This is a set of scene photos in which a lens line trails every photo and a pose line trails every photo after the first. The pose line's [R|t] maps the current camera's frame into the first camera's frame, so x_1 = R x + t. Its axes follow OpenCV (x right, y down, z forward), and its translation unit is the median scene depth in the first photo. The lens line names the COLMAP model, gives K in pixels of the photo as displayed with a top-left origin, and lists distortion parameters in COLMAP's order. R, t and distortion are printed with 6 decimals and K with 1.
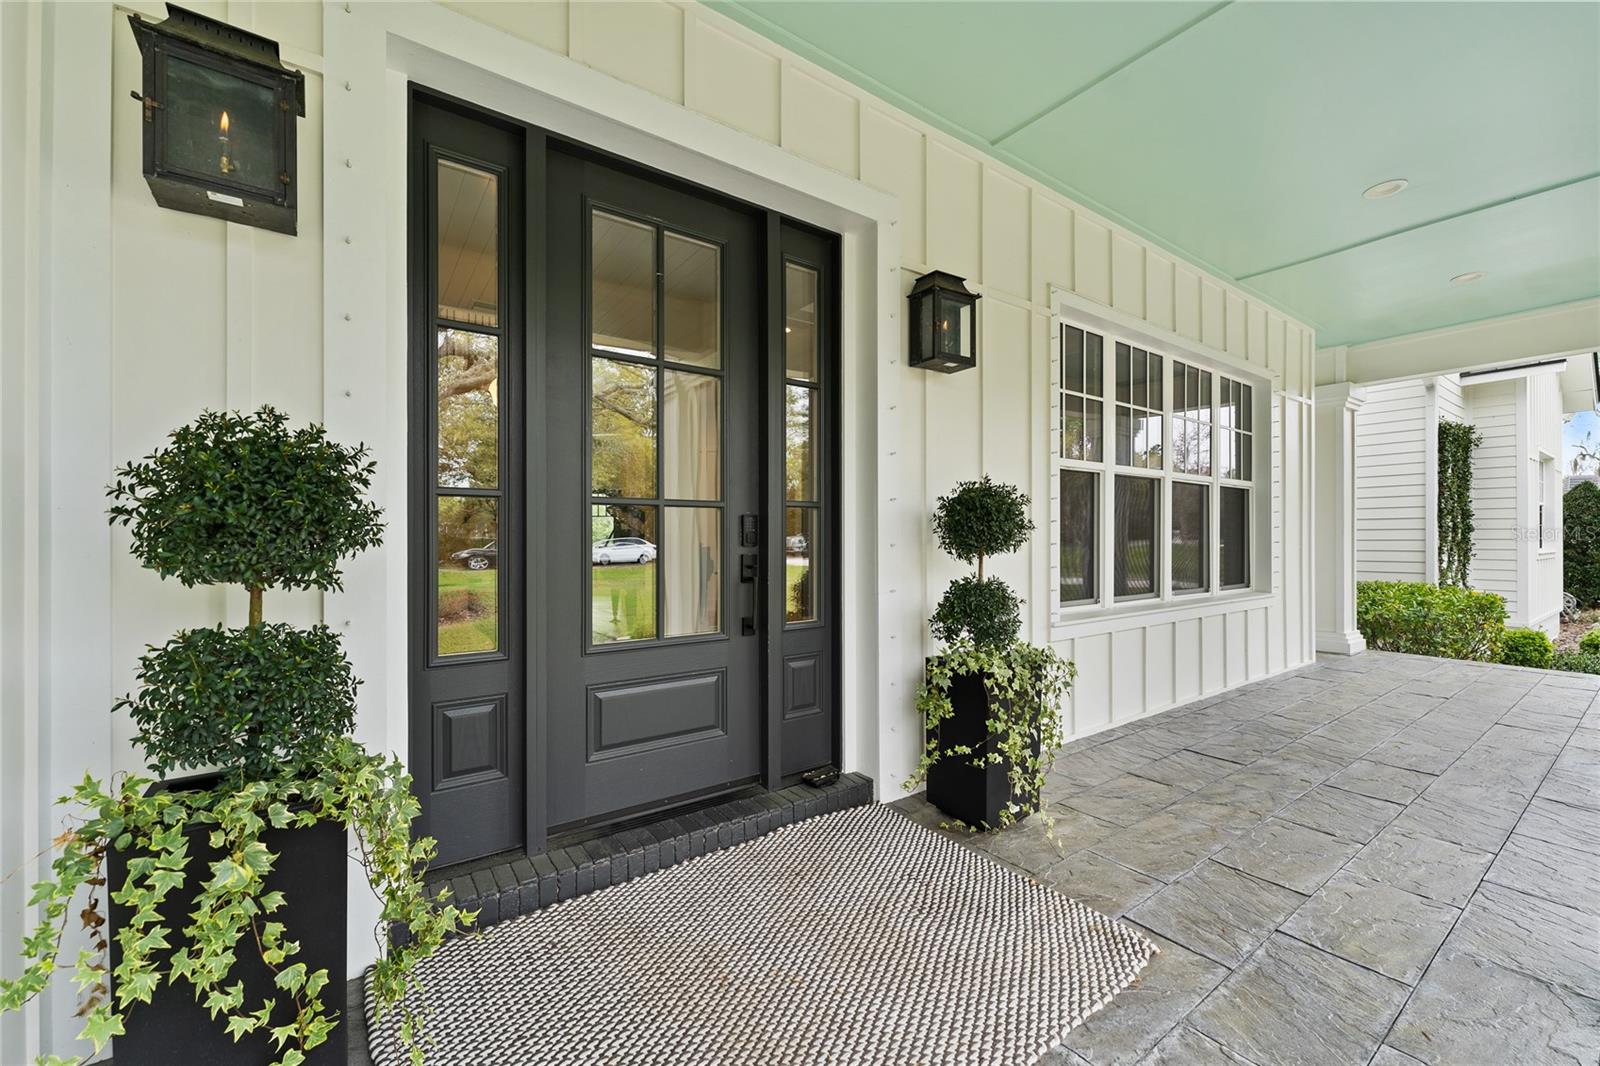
lens RADIAL K [[643.1, 0, 795.5], [0, 643.1, 532.3], [0, 0, 1]] dist [0.002955, -0.000947]
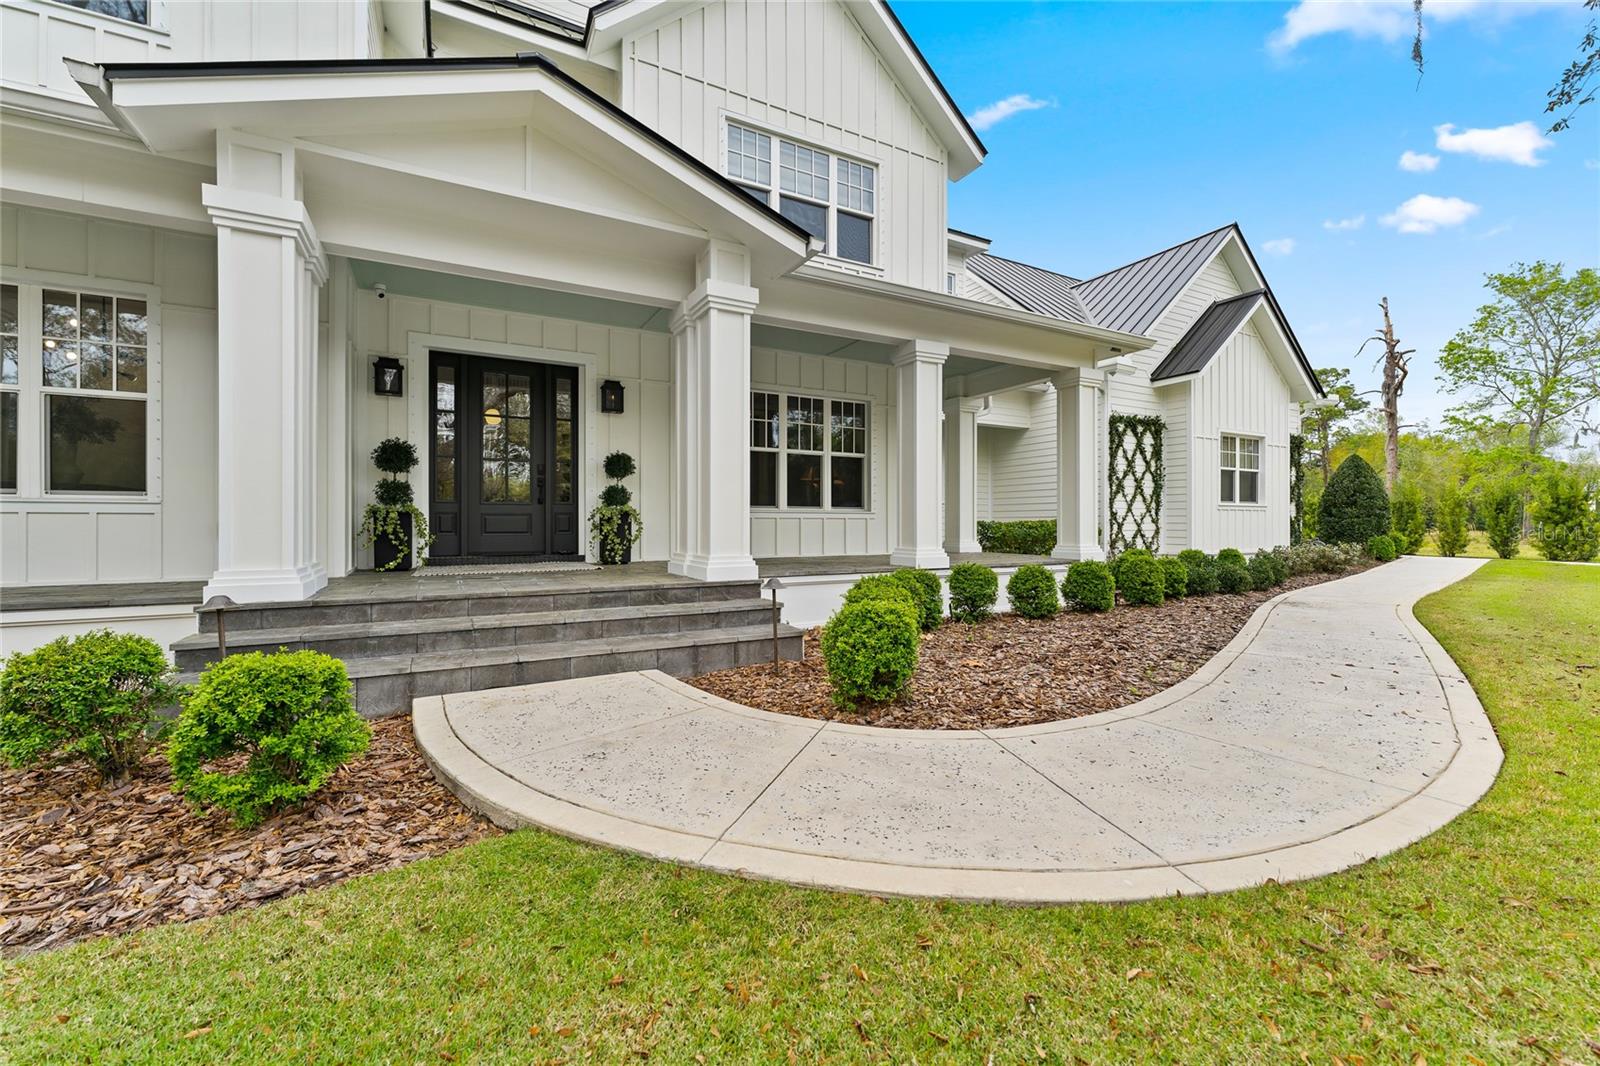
lens RADIAL K [[643.1, 0, 795.7], [0, 643.1, 522.3], [0, 0, 1]] dist [0.002955, -0.000947]
pose [[0.992533, -0.001014, -0.121975, 1.529768], [0.001596, 0.999988, 0.004675, 0.239647], [0.121969, -0.004835, 0.992522, -1.916177]]
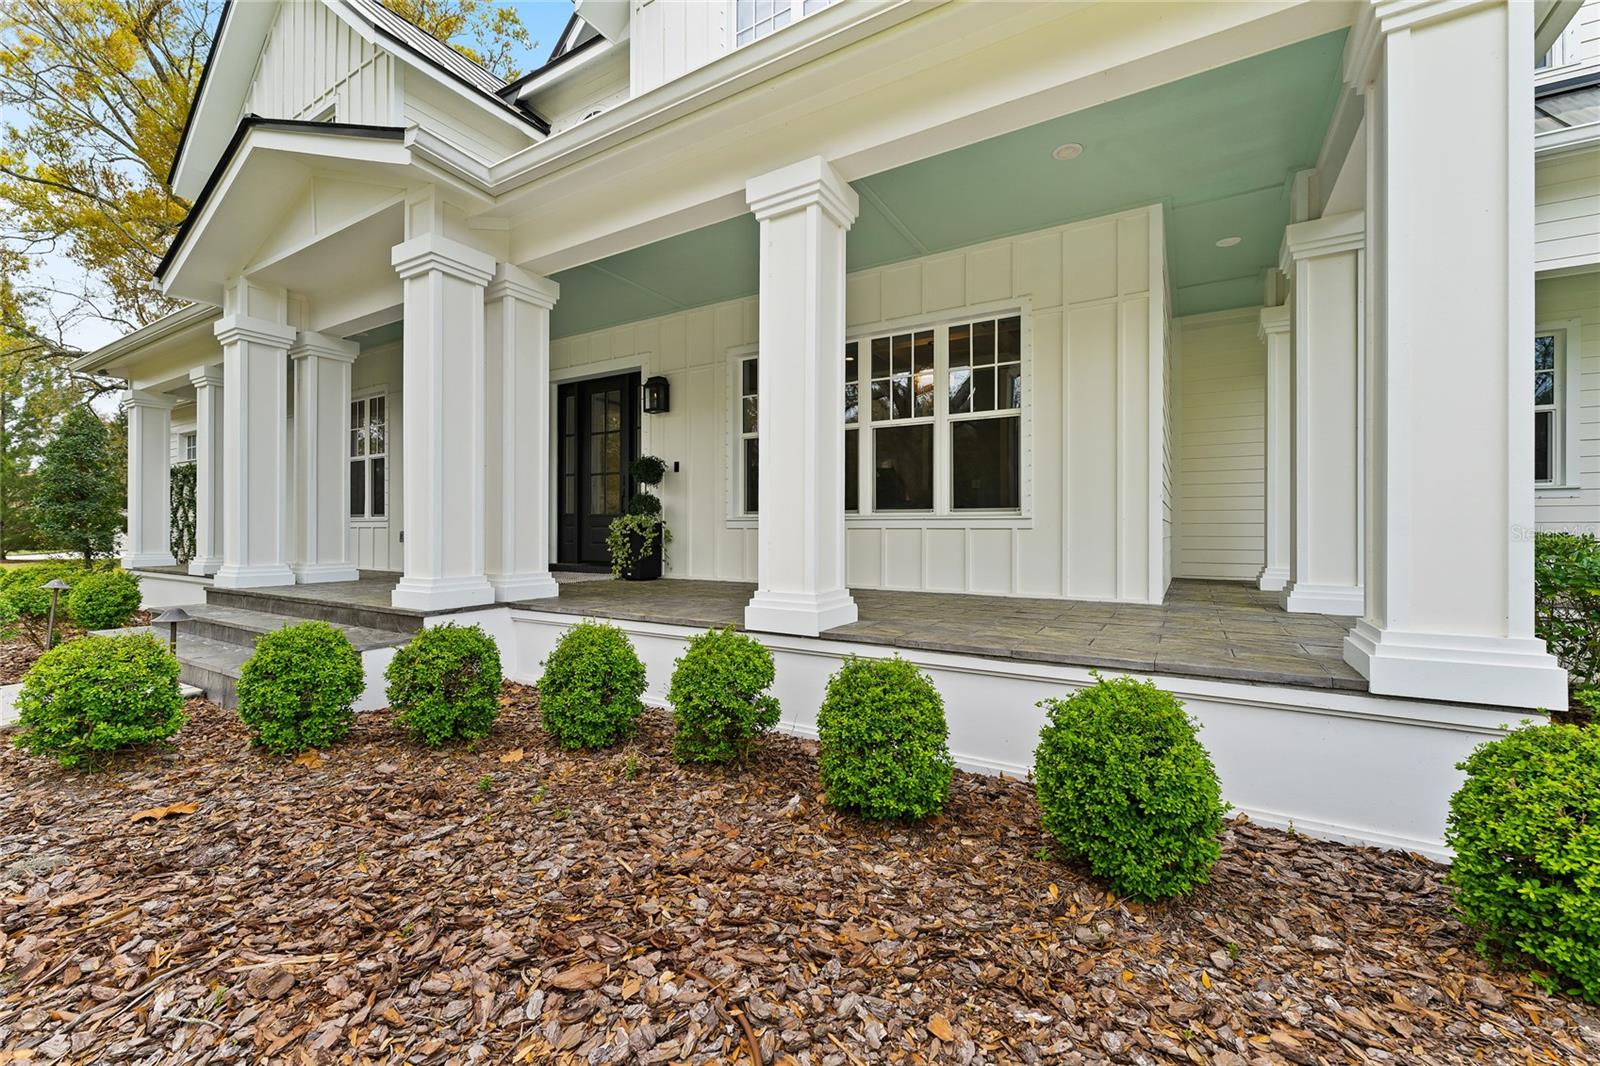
lens RADIAL K [[643.1, 0, 790.8], [0, 643.1, 530.0], [0, 0, 1]] dist [0.002955, -0.000947]
pose [[0.399024, 0.010614, -0.916879, 3.126453], [0.008074, 0.999854, 0.015089, 0.203319], [0.916905, -0.013424, 0.398880, 0.502568]]
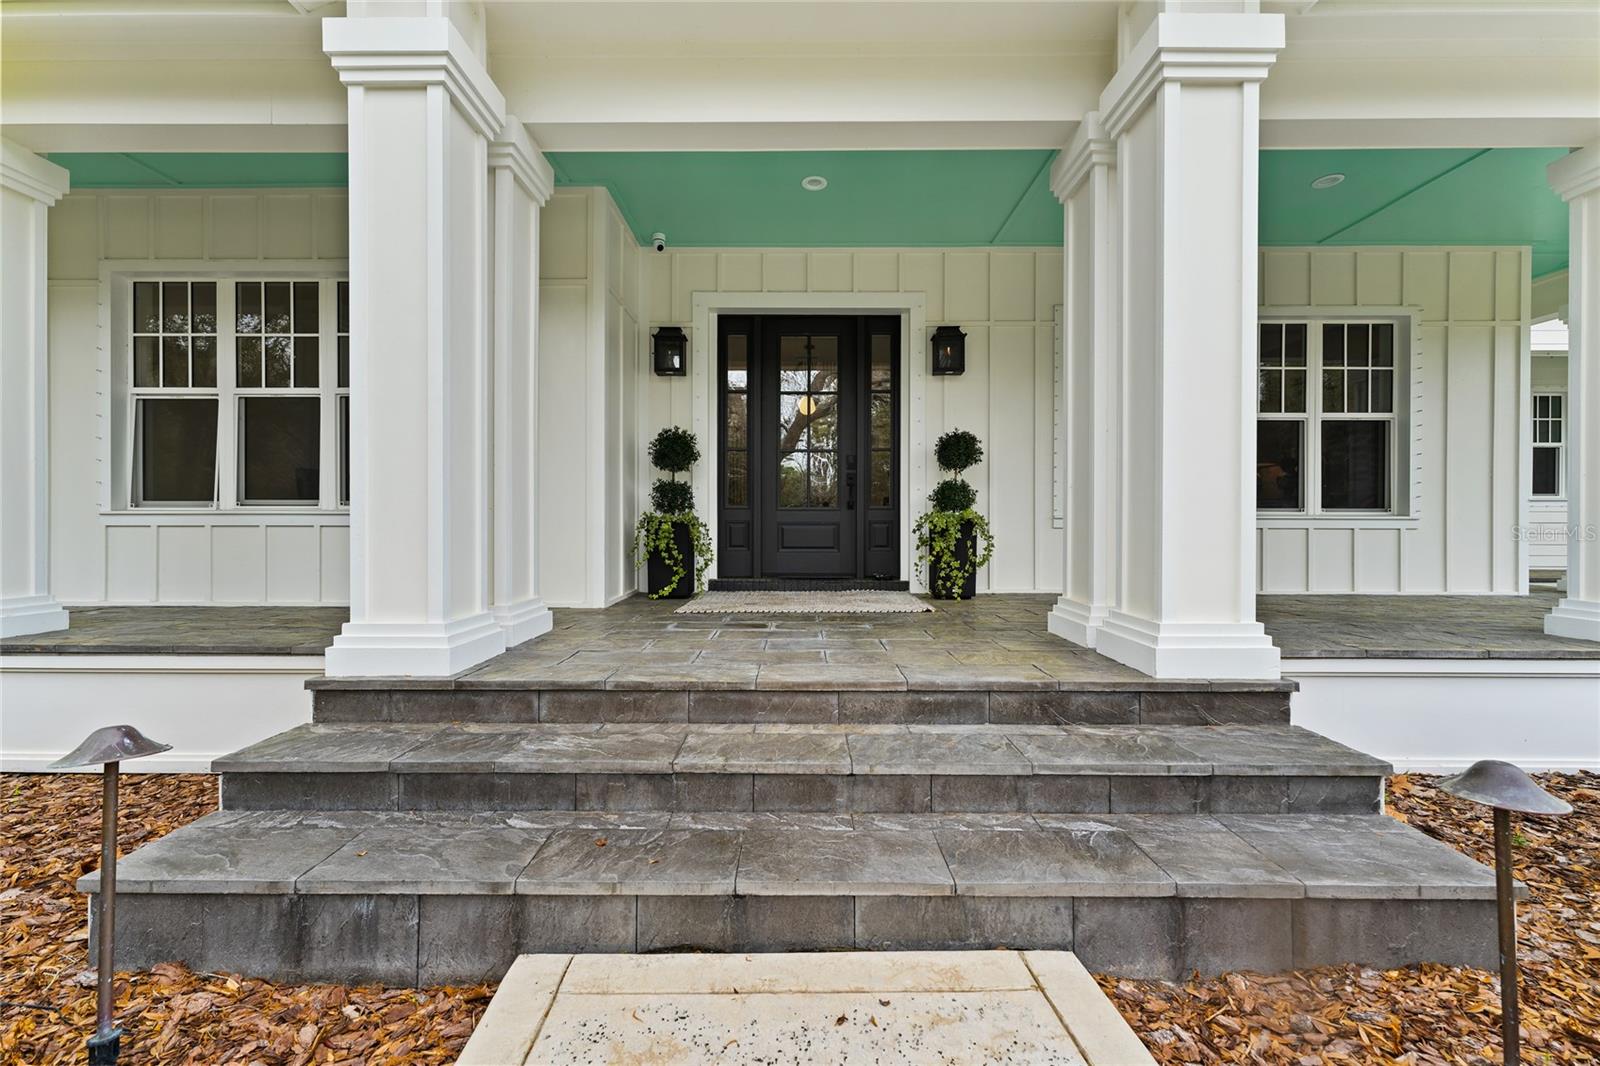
lens RADIAL K [[643.1, 0, 797.5], [0, 643.1, 522.8], [0, 0, 1]] dist [0.002955, -0.000947]
pose [[0.812048, 0.000248, -0.583590, 1.098932], [0.001833, 0.999994, 0.002976, 0.204430], [0.583587, -0.003487, 0.812043, -0.931720]]
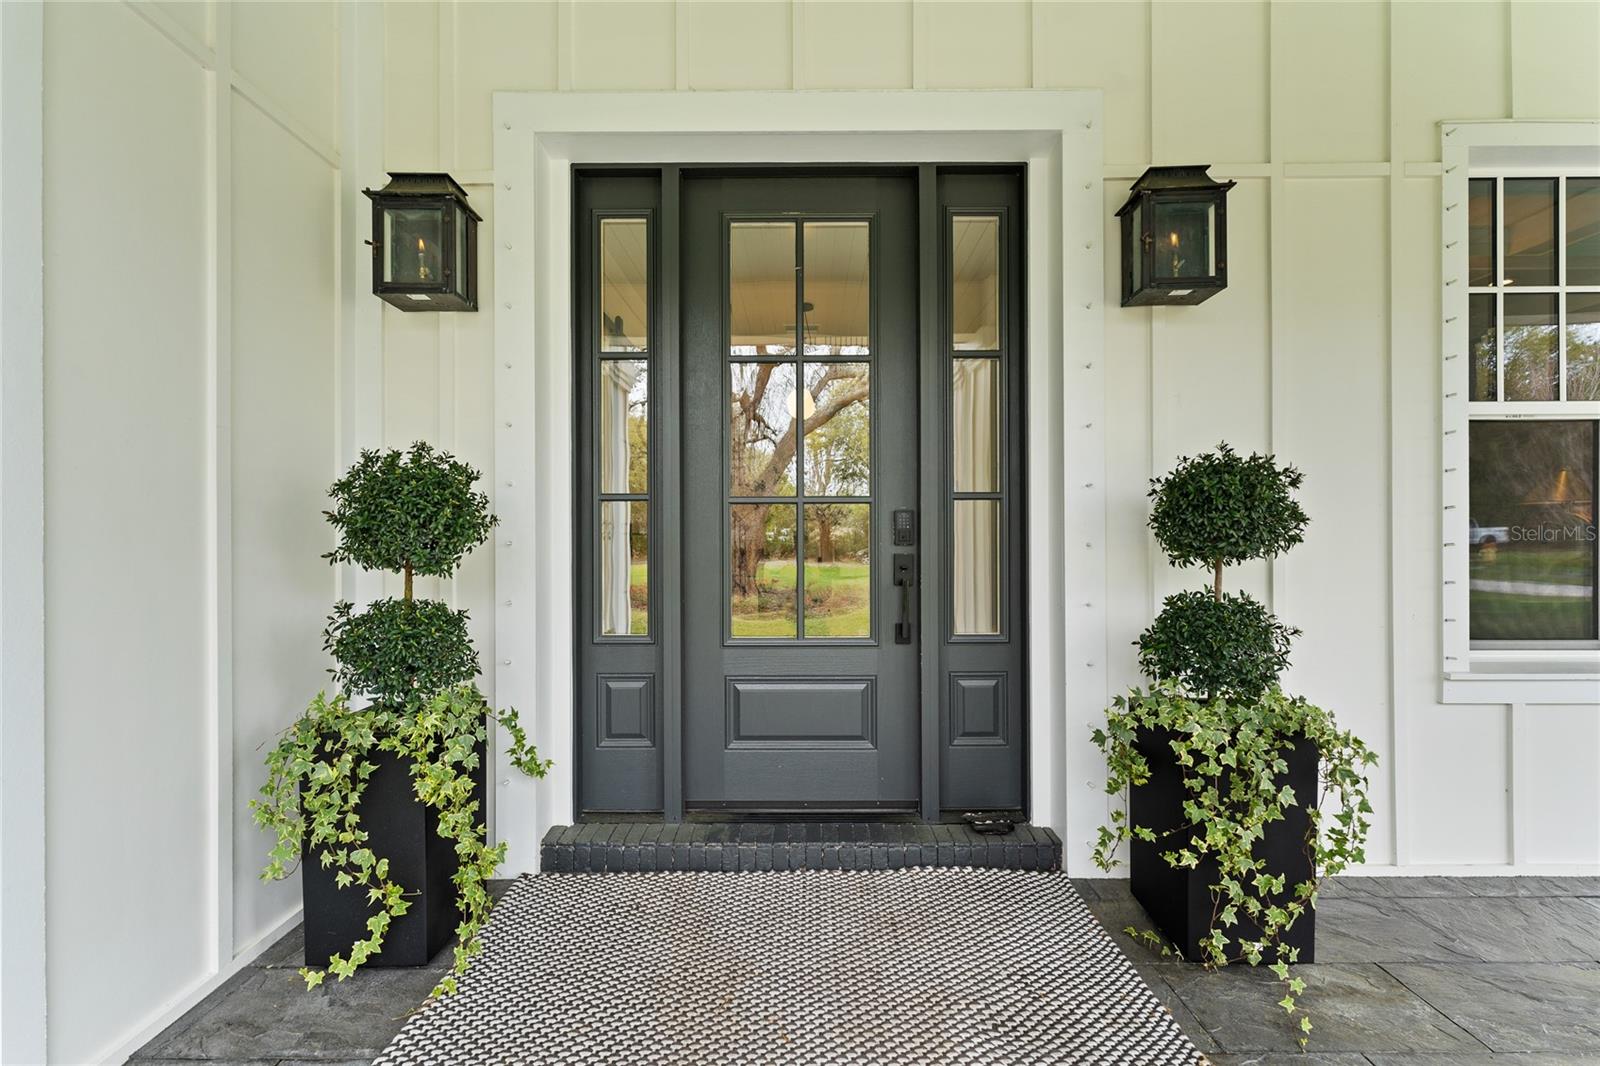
lens RADIAL K [[643.1, 0, 801.5], [0, 643.1, 529.9], [0, 0, 1]] dist [0.002955, -0.000947]
pose [[0.812606, -0.005009, -0.582791, 0.343708], [0.007232, 0.999973, 0.001488, -0.001618], [0.582768, -0.005424, 0.812621, 0.189028]]
